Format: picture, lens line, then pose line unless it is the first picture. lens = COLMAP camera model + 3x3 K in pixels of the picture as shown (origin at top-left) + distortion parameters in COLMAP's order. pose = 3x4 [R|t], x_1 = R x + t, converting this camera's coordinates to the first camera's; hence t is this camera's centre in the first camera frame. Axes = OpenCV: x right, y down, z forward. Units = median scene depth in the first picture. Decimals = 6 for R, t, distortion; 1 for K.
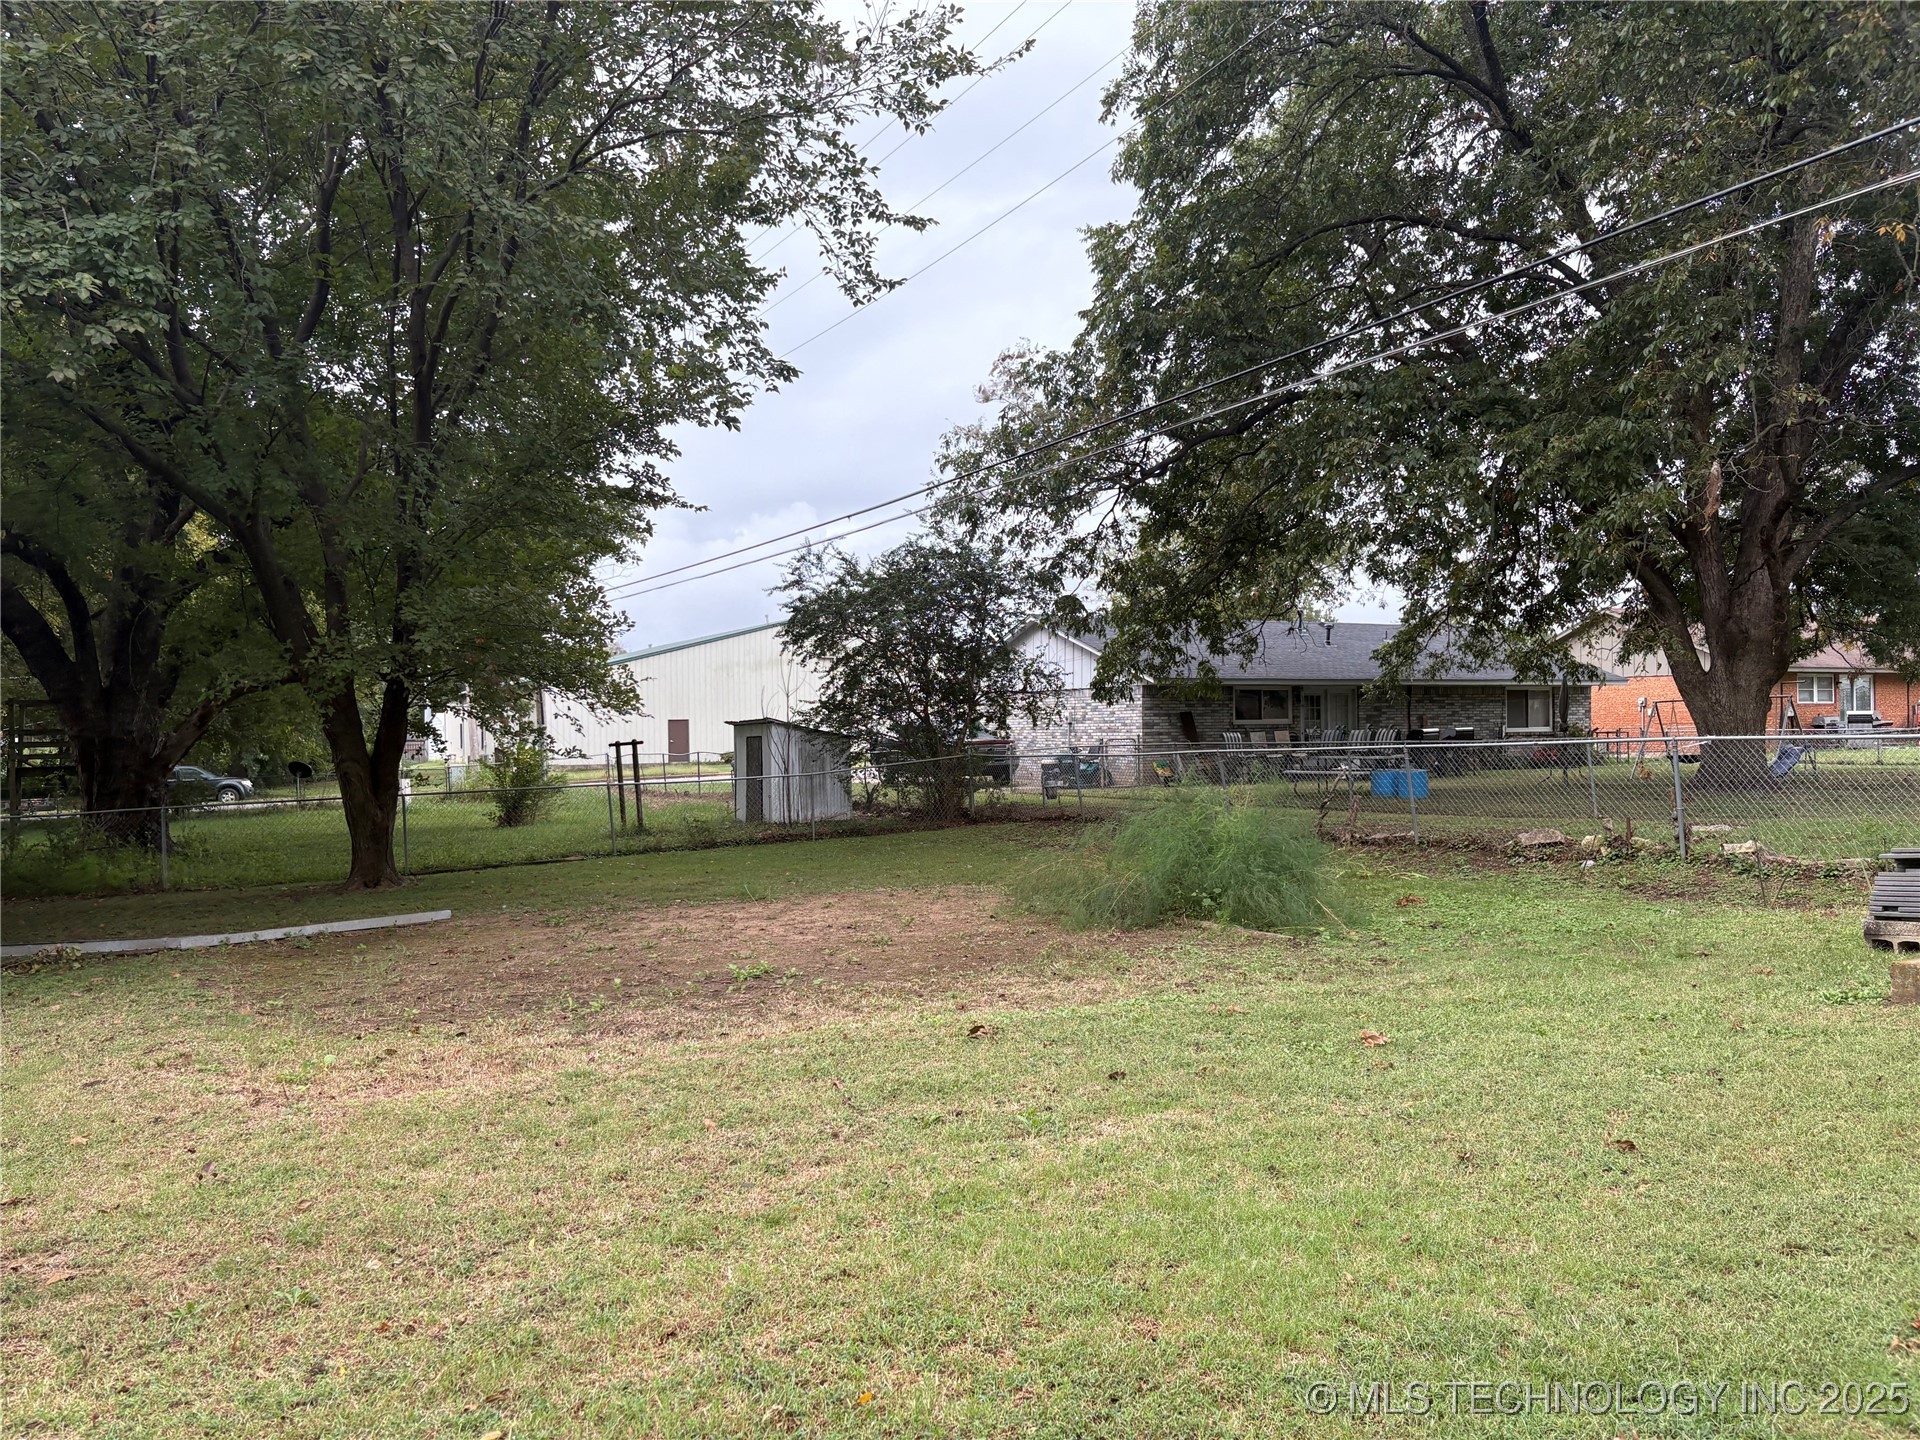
lens RADIAL K [[1411.1, 0, 943.4], [0, 1411.1, 728.0], [0, 0, 1]] dist [0.043504, -0.057802]
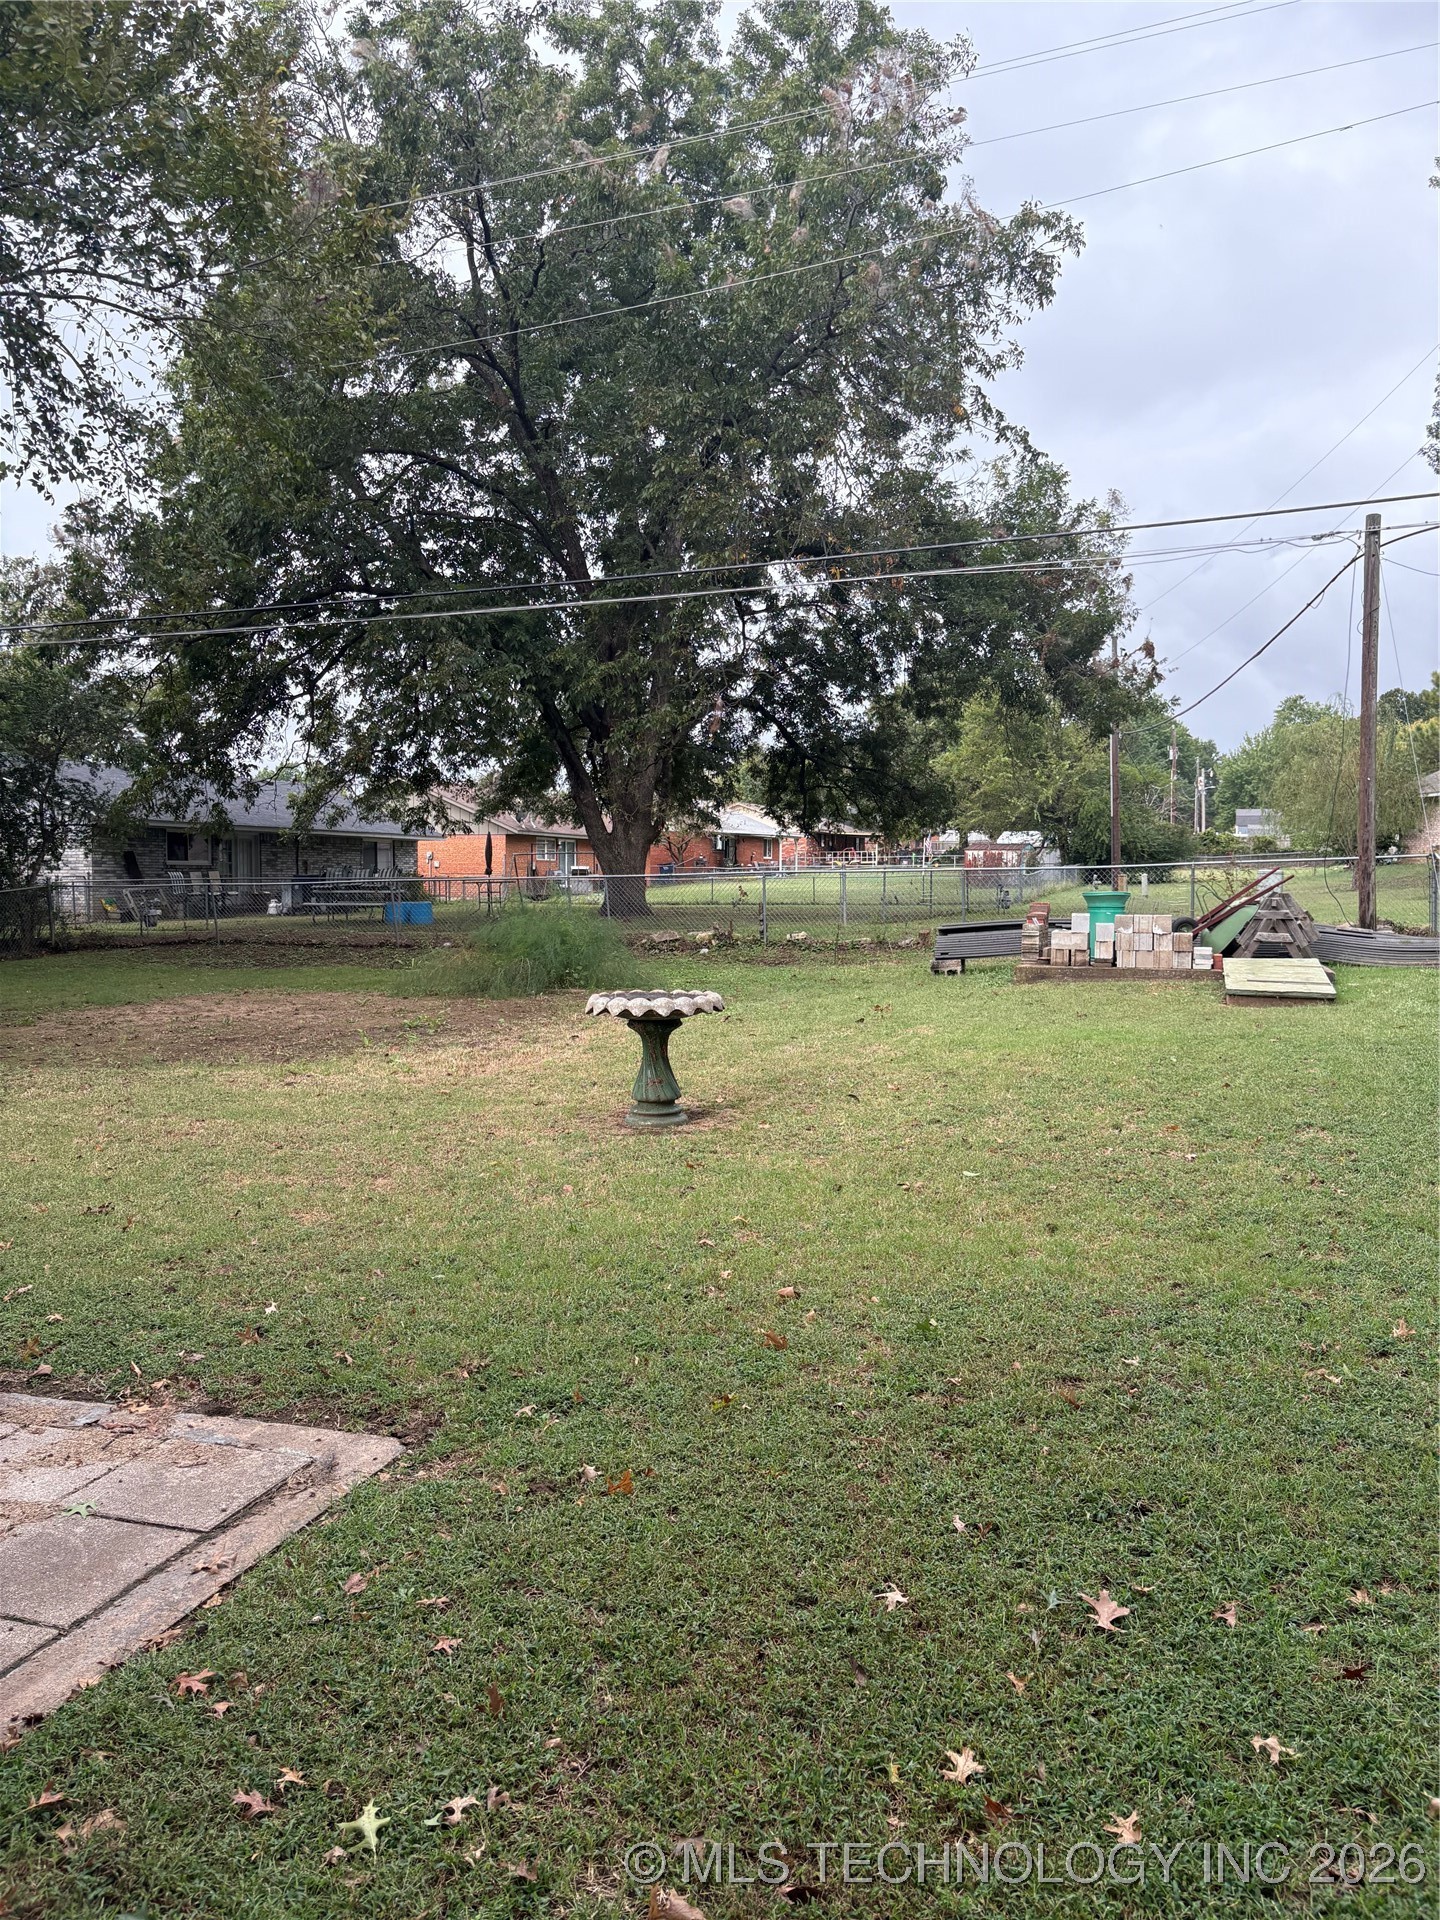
lens RADIAL K [[1411.1, 0, 707.4], [0, 1411.1, 962.7], [0, 0, 1]] dist [0.043504, -0.057802]
pose [[0.736047, -0.027490, 0.676372, -1.099224], [-0.011629, 0.998514, 0.053239, 0.049606], [-0.676831, -0.047052, 0.734633, -0.249228]]
